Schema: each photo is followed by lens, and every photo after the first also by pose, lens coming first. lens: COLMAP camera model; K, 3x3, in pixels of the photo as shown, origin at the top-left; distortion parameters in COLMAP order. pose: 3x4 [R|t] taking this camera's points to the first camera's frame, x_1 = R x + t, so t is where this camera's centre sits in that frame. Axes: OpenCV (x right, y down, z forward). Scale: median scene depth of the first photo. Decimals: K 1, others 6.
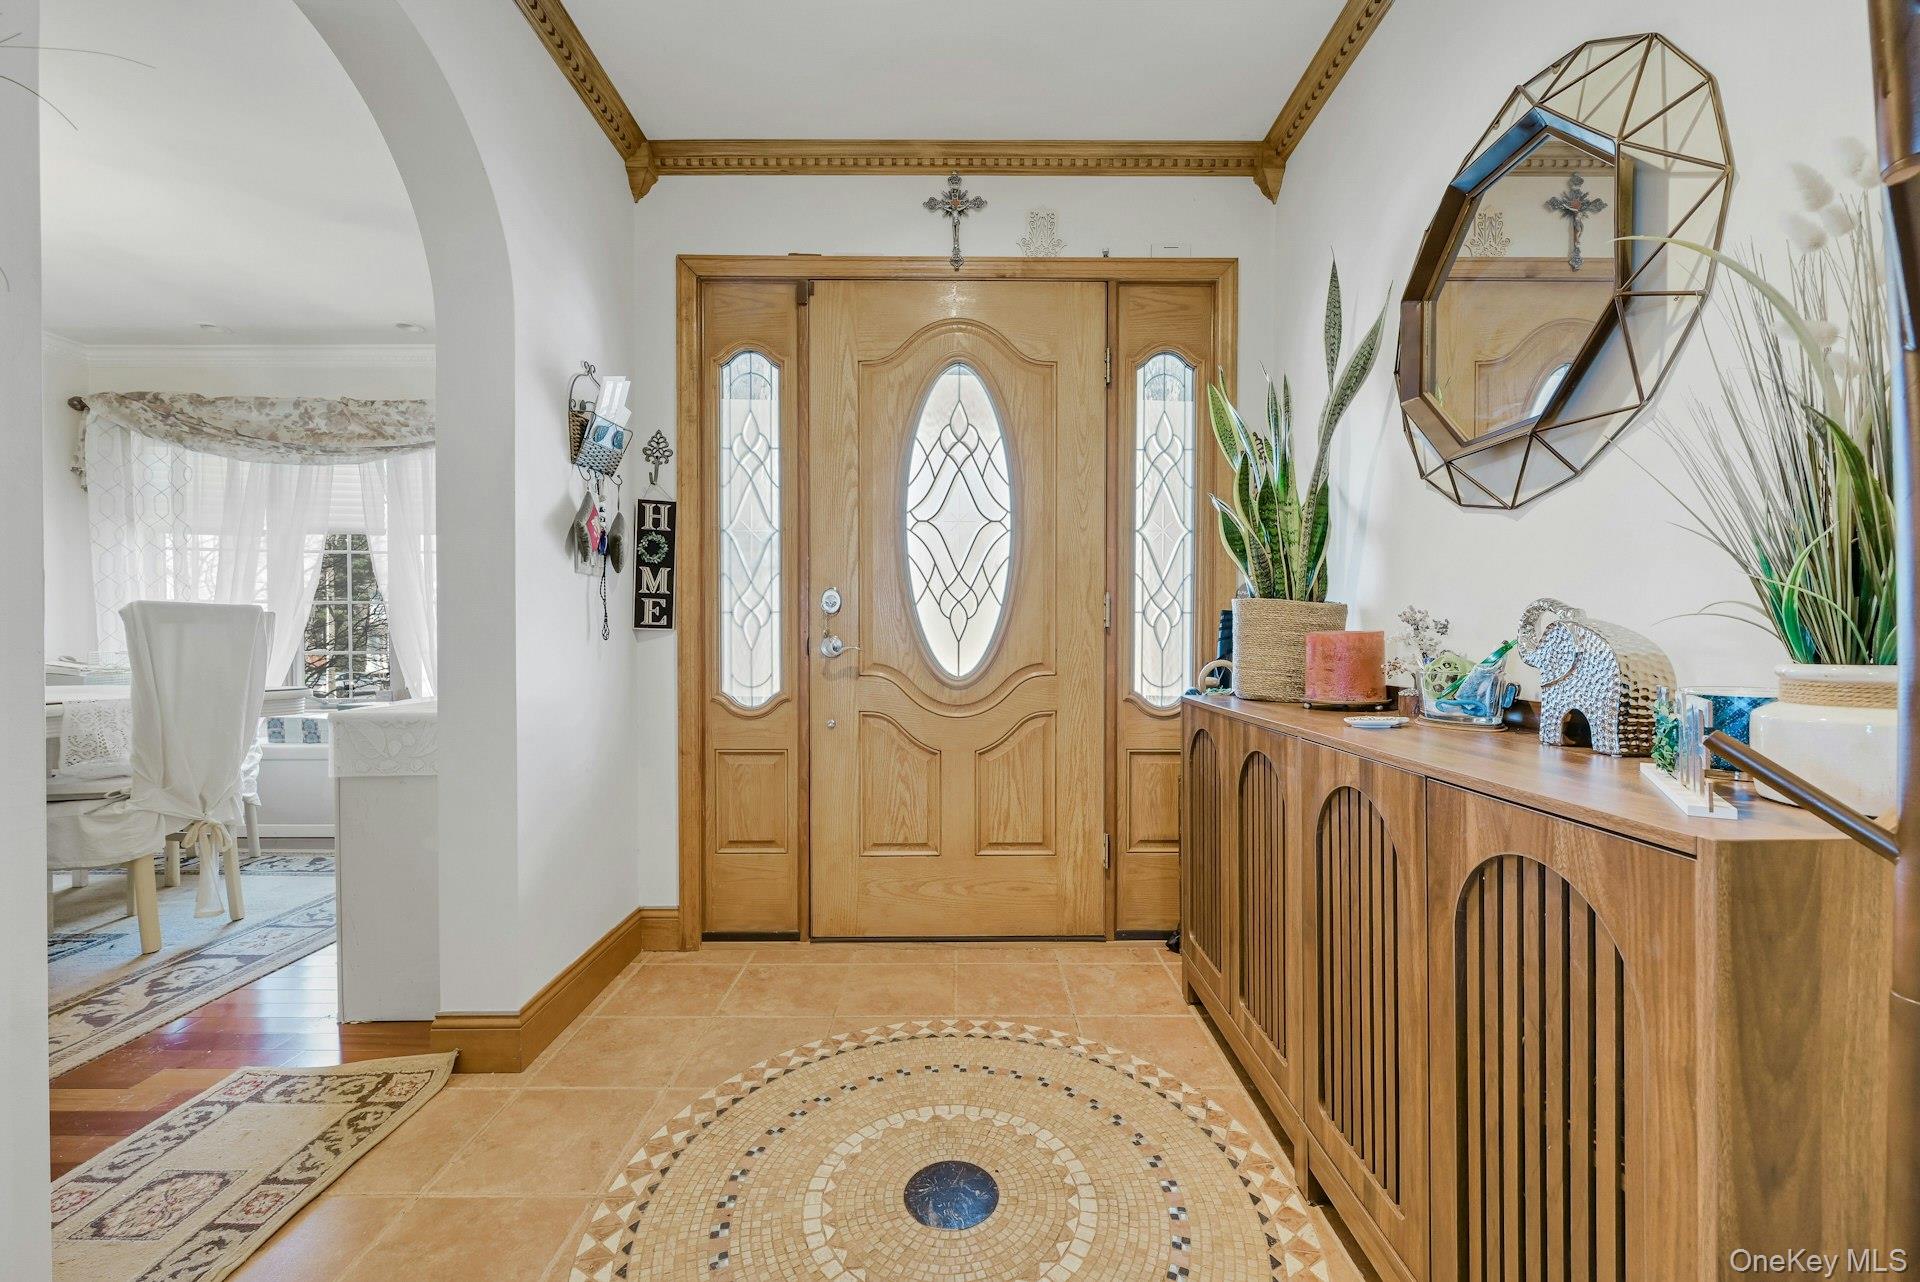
lens RADIAL K [[756.9, 0, 960.0], [0, 756.9, 641.0], [0, 0, 1]] dist [-0.001547, -0.000105]
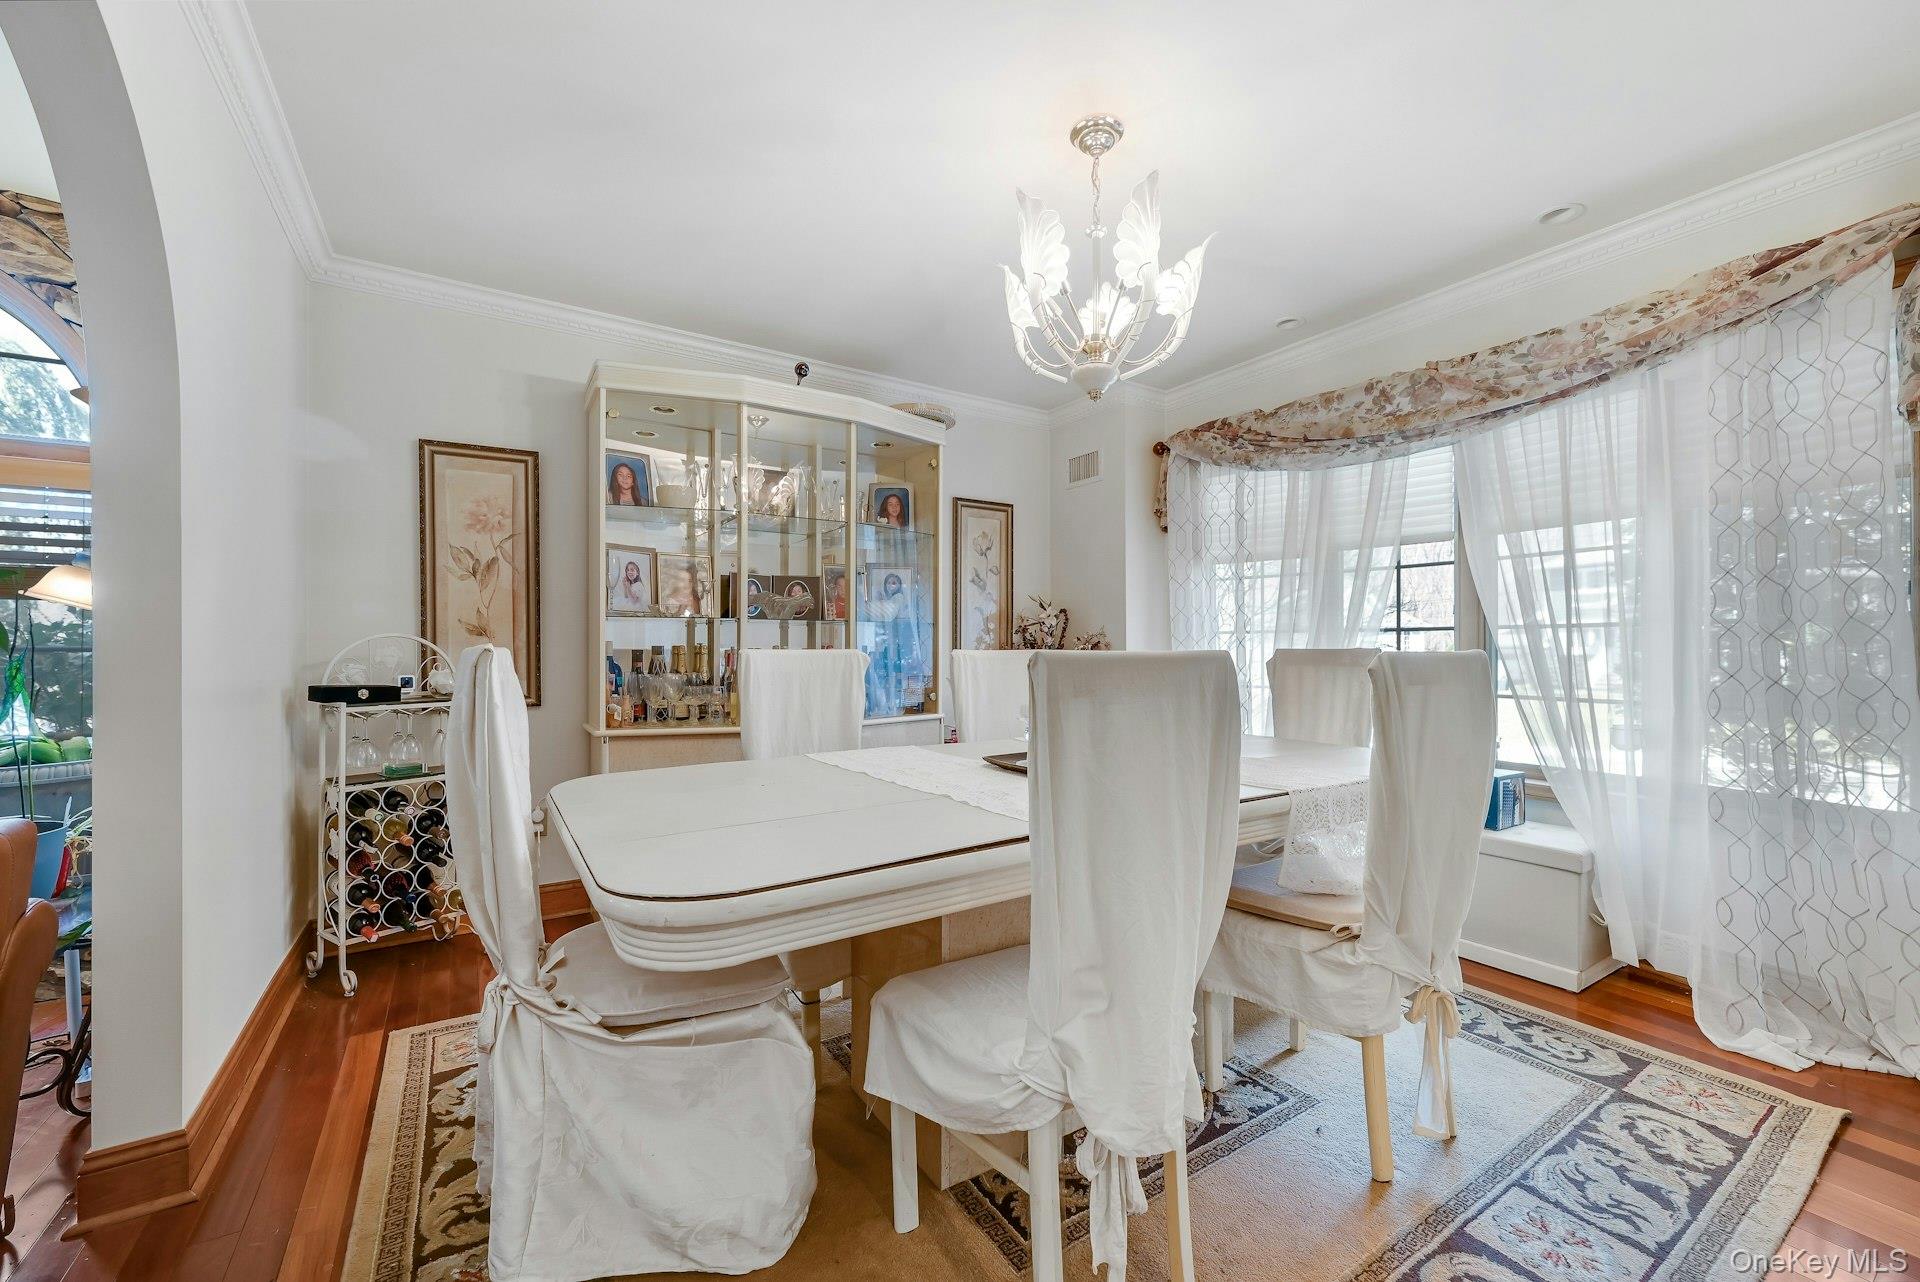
lens RADIAL K [[756.9, 0, 960.0], [0, 756.9, 641.0], [0, 0, 1]] dist [-0.001547, -0.000105]
pose [[0.541045, -0.009293, -0.840942, -0.441811], [-0.007574, 0.999845, -0.015922, -0.027938], [0.840959, 0.014984, 0.540891, 0.202912]]
